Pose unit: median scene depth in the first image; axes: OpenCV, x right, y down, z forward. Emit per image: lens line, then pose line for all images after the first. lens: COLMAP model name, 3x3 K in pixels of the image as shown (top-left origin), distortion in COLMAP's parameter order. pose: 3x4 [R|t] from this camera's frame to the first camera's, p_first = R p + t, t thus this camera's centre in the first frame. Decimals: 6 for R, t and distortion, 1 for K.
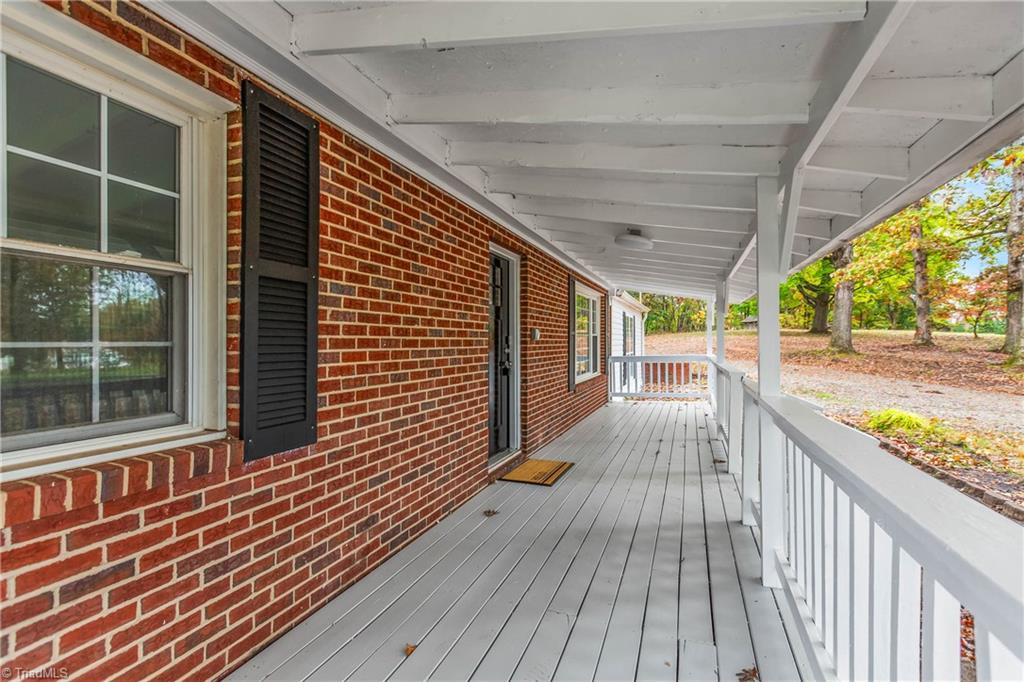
lens RADIAL K [[471.5, 0, 512.0], [0, 471.5, 341.0], [0, 0, 1]] dist [-0.000194, 0.000013]
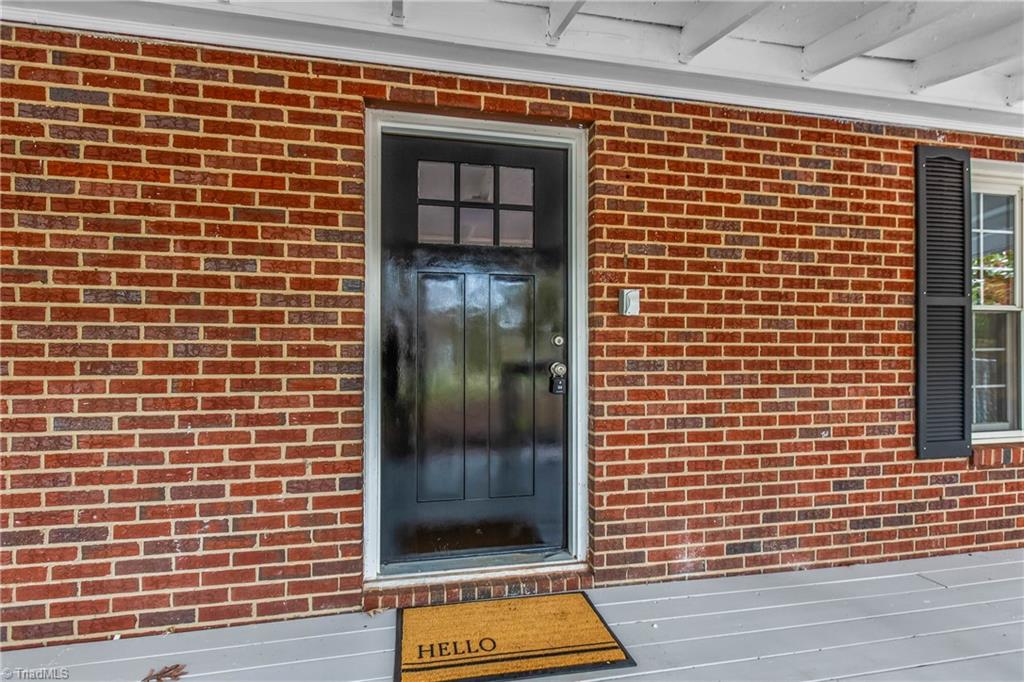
lens RADIAL K [[422.4, 0, 512.0], [0, 422.4, 335.6], [0, 0, 1]] dist [0.001071, 0.000262]
pose [[0.509410, -0.001688, -0.860522, 0.326940], [-0.006627, 0.999961, -0.005884, 0.018885], [0.860498, 0.008700, 0.509379, 0.736981]]
